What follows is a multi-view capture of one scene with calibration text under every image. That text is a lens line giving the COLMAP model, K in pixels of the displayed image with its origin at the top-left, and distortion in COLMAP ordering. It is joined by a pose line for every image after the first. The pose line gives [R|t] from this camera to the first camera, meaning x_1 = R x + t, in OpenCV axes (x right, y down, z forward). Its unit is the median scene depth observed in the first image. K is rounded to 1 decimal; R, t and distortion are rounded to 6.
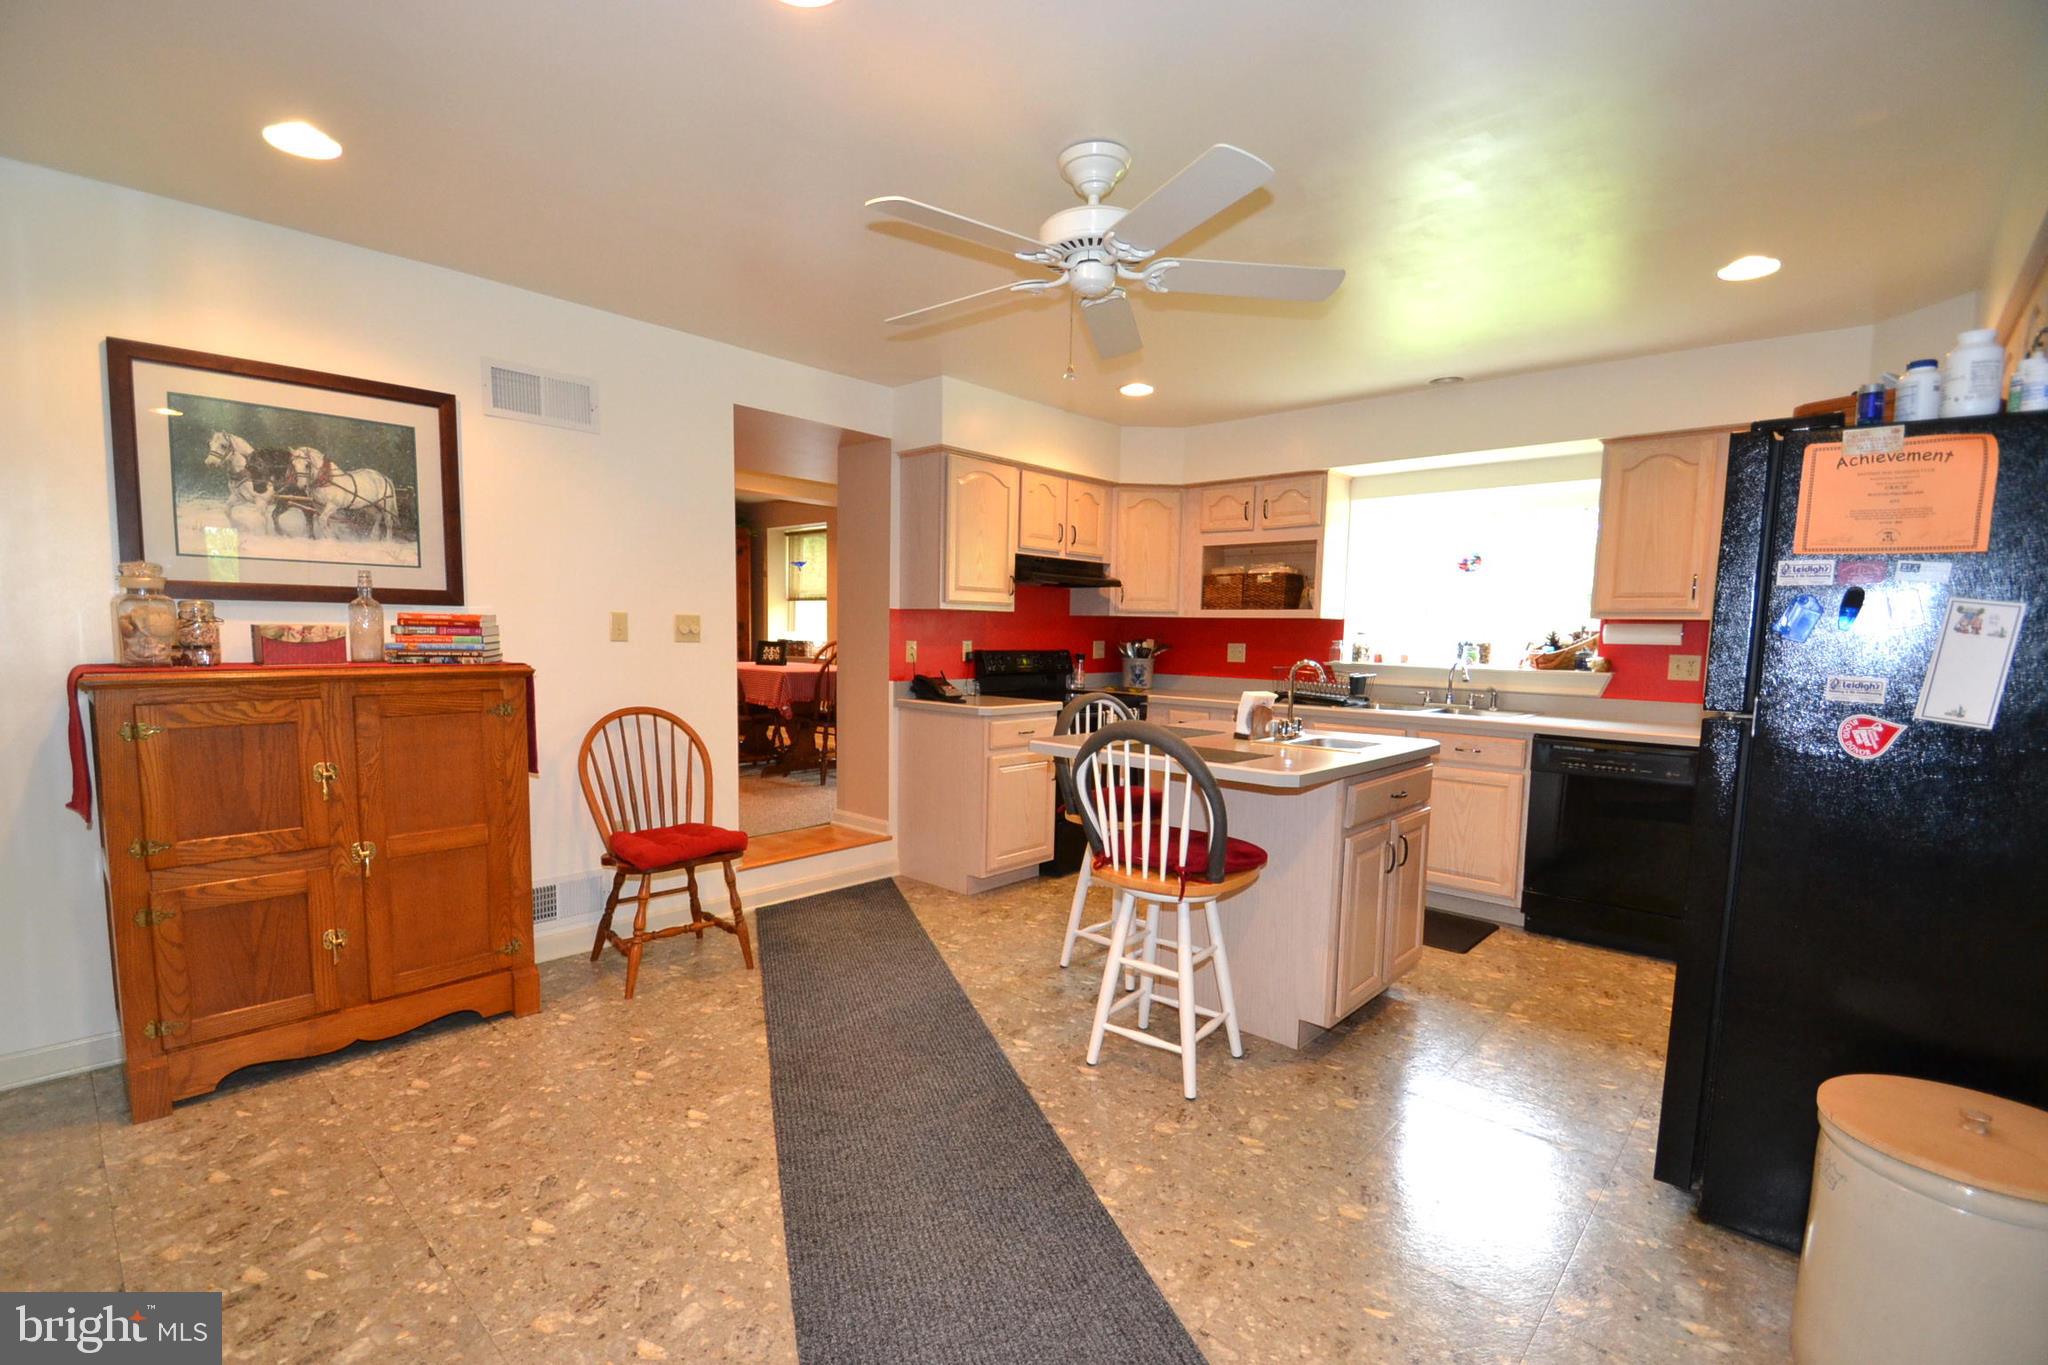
lens RADIAL K [[906.7, 0, 1004.0], [0, 906.7, 737.2], [0, 0, 1]] dist [0.002362, -0.018061]
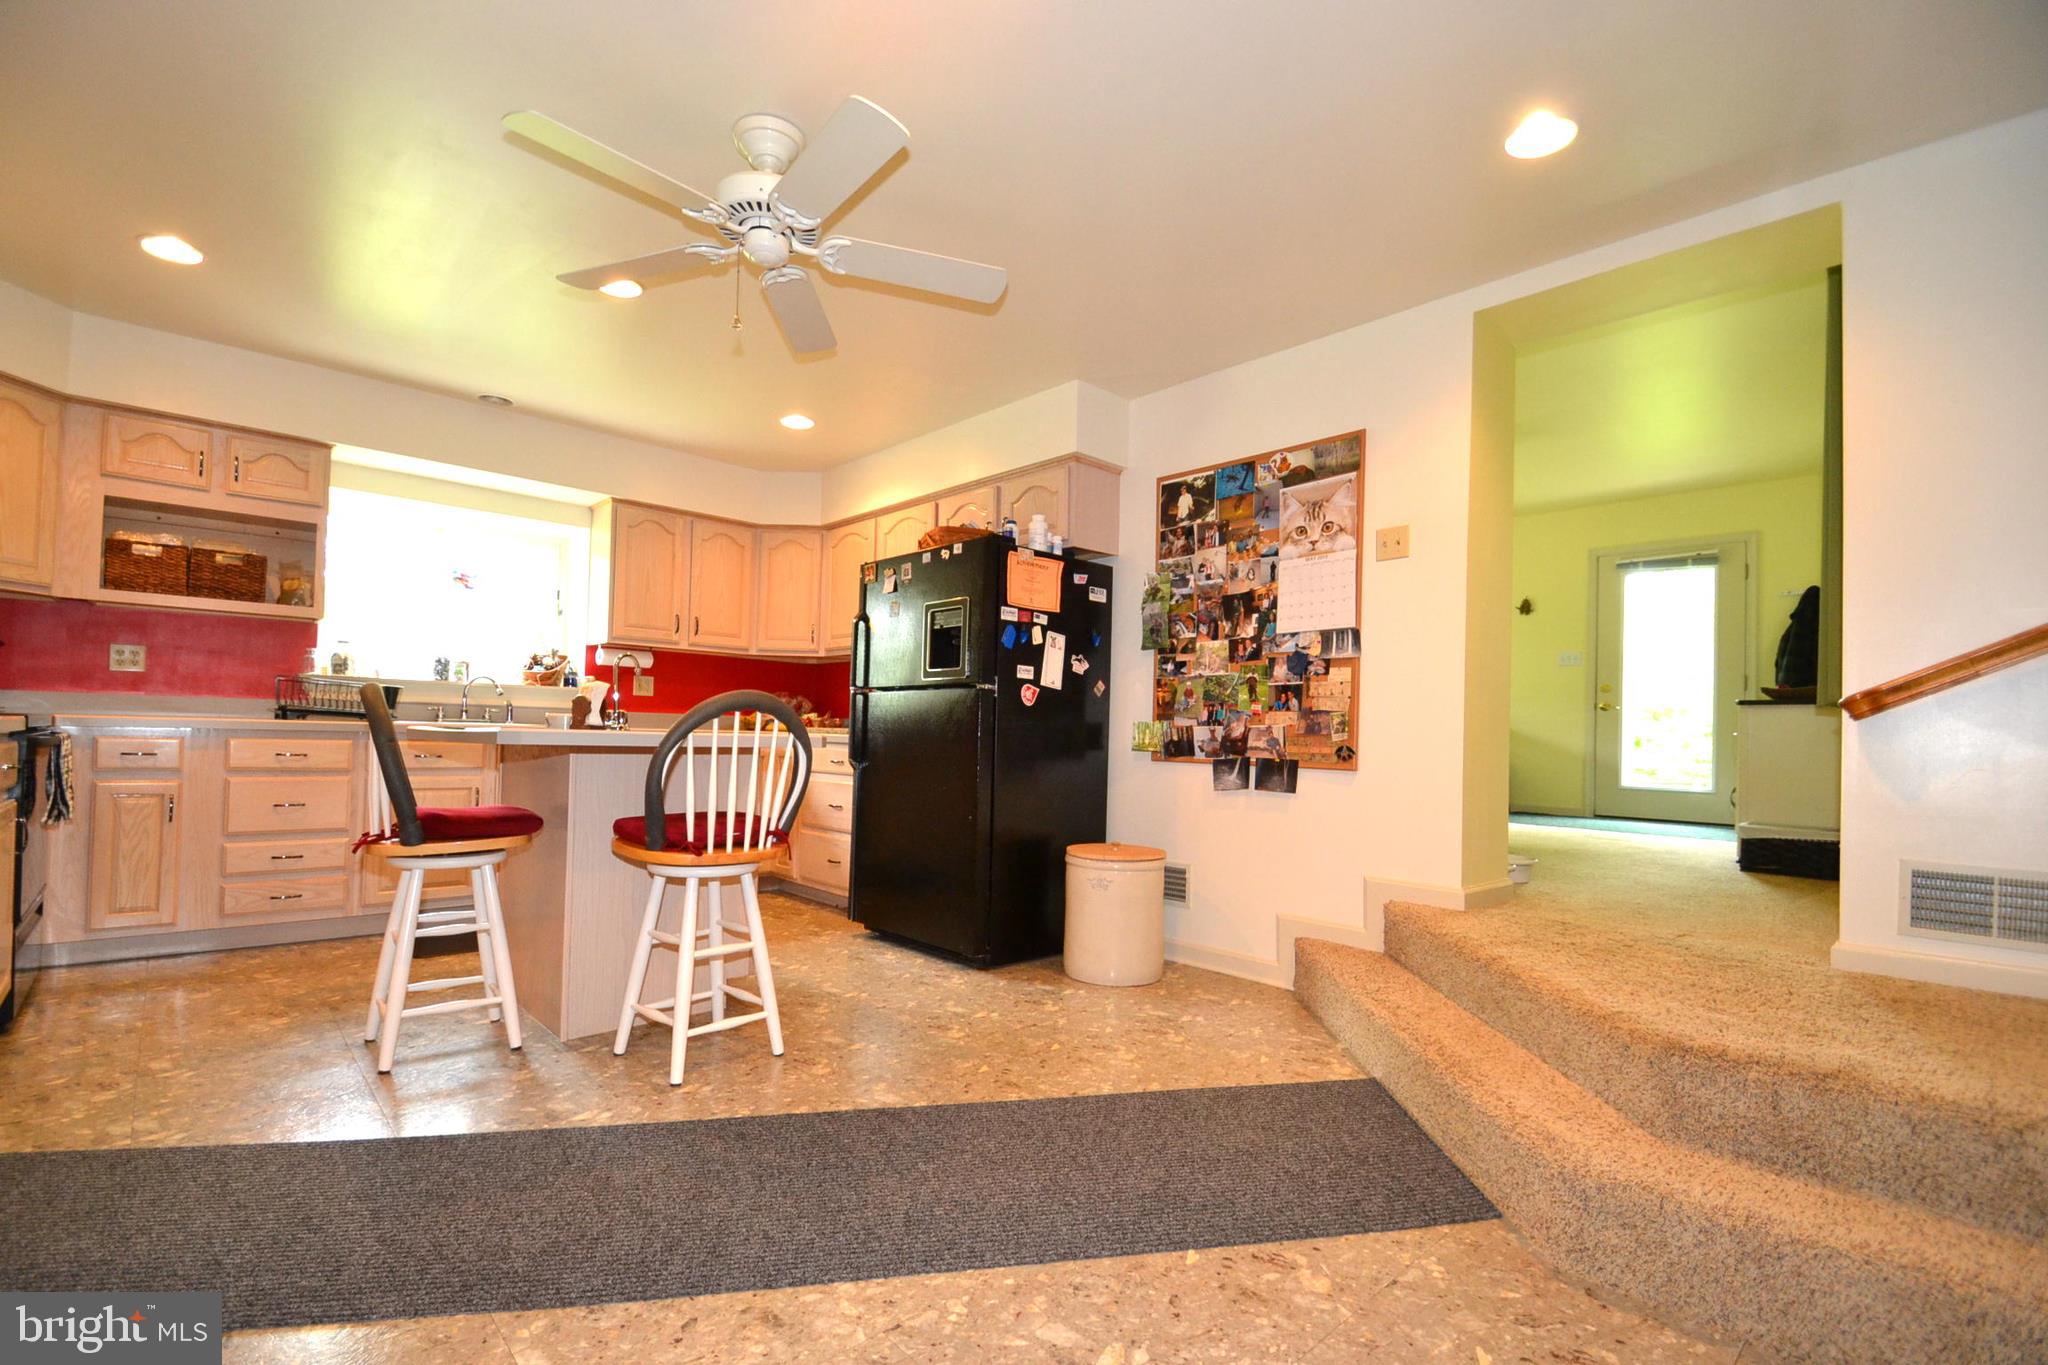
lens RADIAL K [[910.4, 0, 993.8], [0, 910.4, 714.4], [0, 0, 1]] dist [0.019303, -0.020217]
pose [[0.086705, 0.002509, 0.996231, -0.520333], [0.094170, 0.995499, -0.010703, 0.027217], [-0.991773, 0.094743, 0.086078, 0.398037]]
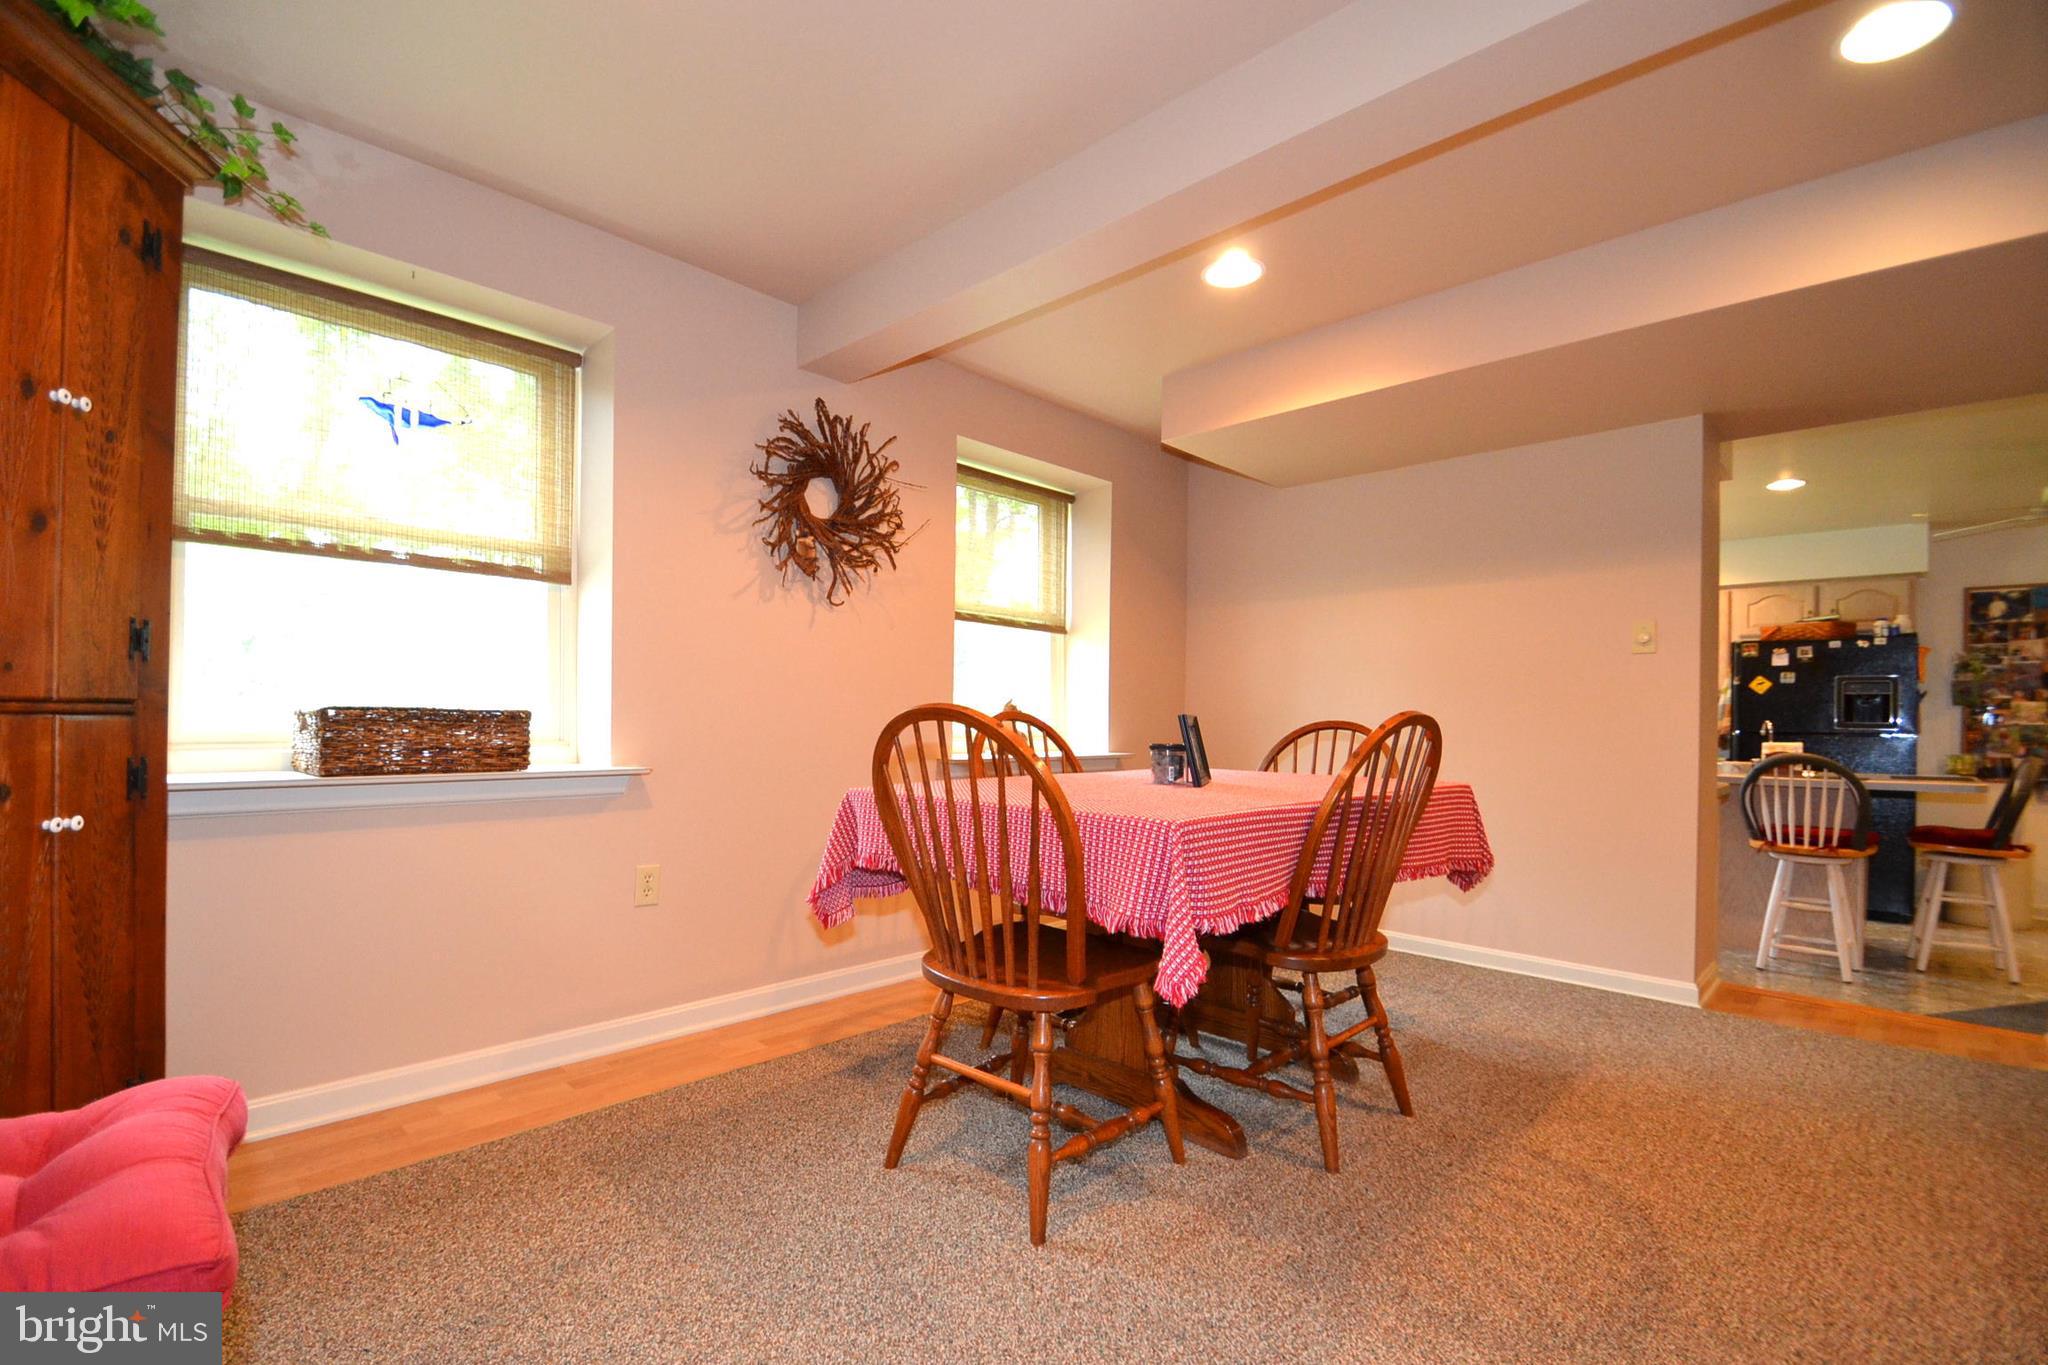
lens RADIAL K [[910.4, 0, 993.8], [0, 910.4, 714.4], [0, 0, 1]] dist [0.019303, -0.020217]
pose [[0.047937, -0.018563, 0.998678, -1.038371], [0.102773, 0.994612, 0.013554, -0.203149], [-0.993549, 0.101988, 0.049587, 1.783273]]
